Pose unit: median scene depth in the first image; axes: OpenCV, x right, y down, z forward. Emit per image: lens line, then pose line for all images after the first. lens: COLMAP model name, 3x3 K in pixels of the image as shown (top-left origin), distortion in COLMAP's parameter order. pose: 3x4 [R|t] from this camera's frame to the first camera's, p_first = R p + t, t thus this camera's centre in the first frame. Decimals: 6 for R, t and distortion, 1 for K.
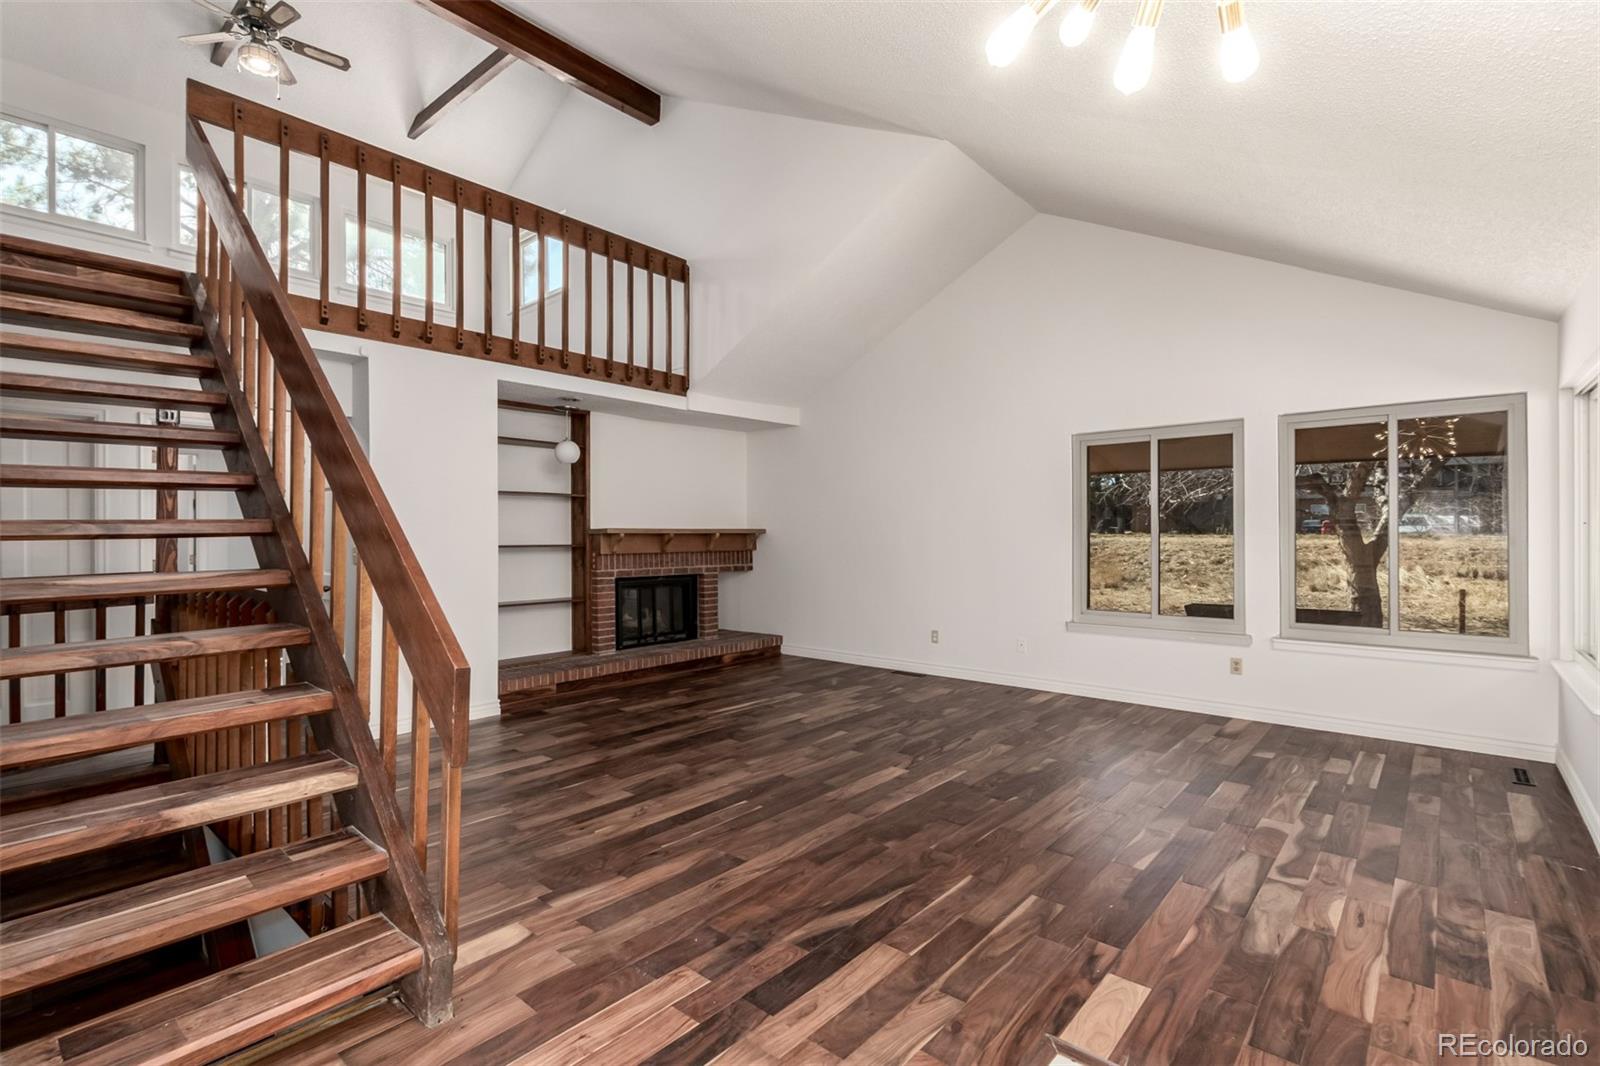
lens RADIAL K [[739.6, 0, 785.2], [0, 739.6, 520.1], [0, 0, 1]] dist [0.003590, -0.000736]
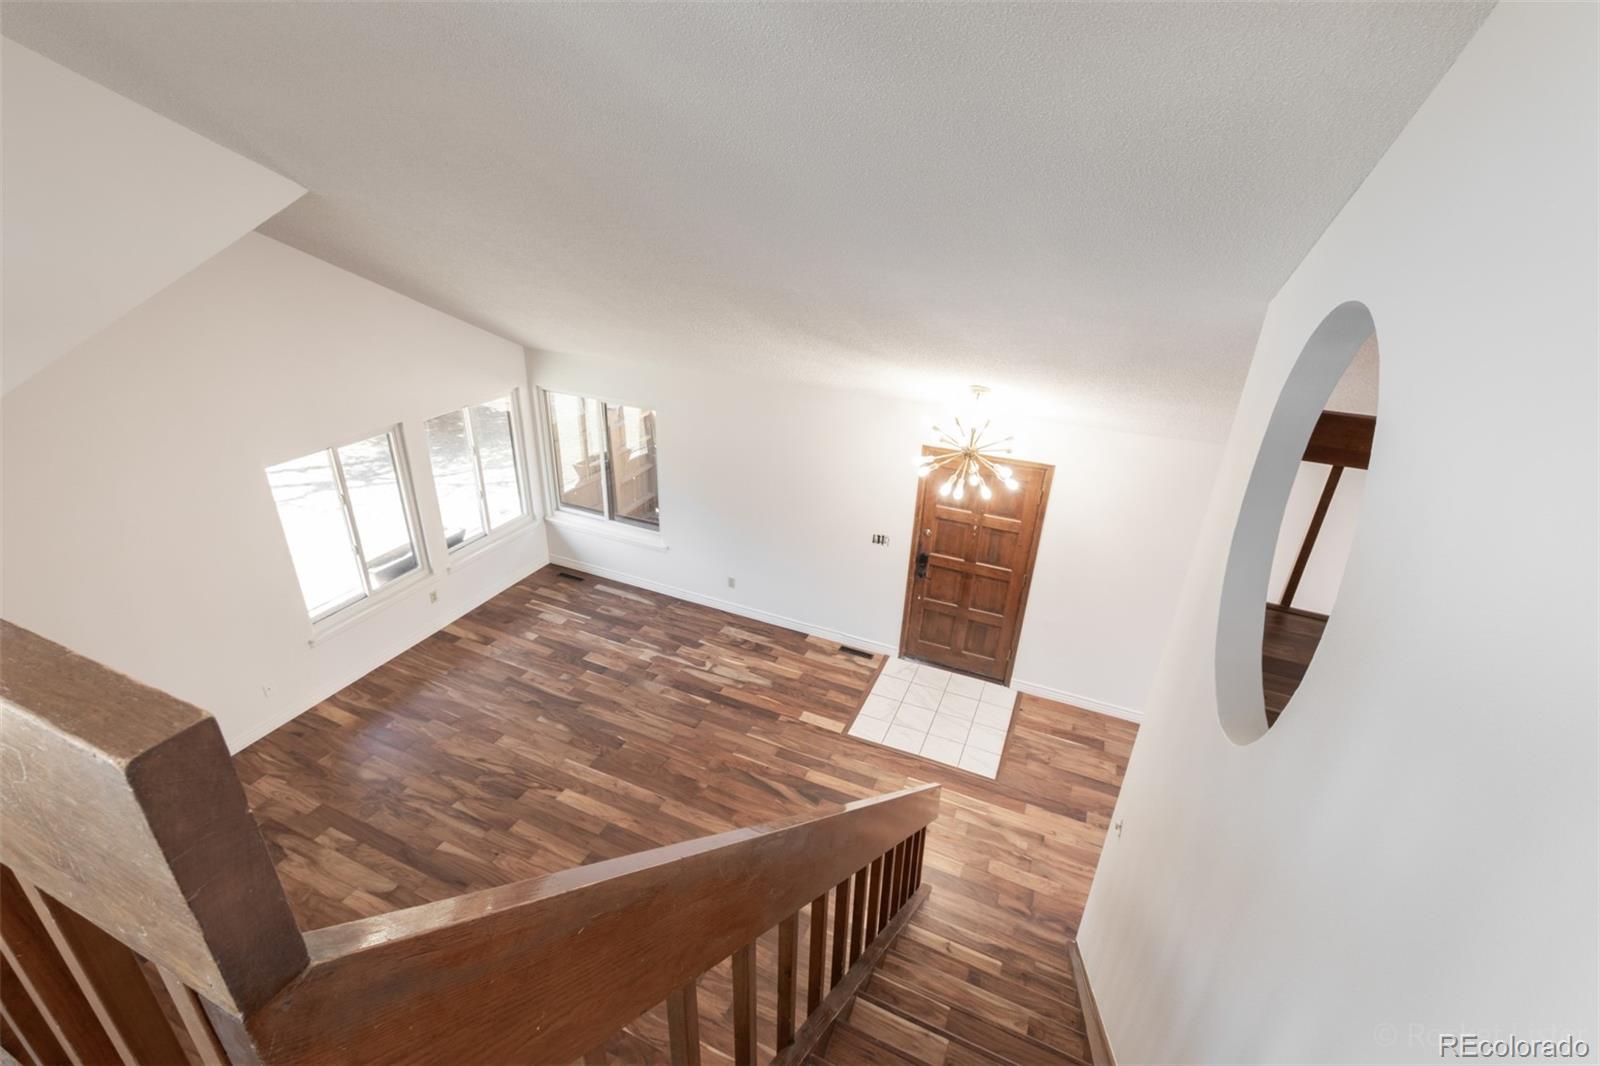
lens RADIAL K [[739.6, 0, 785.2], [0, 739.6, 520.1], [0, 0, 1]] dist [0.003590, -0.000736]
pose [[-0.296887, -0.400854, 0.866703, -1.305814], [-0.043543, 0.912364, 0.407057, -0.948337], [-0.953919, 0.083111, -0.288323, 1.395034]]
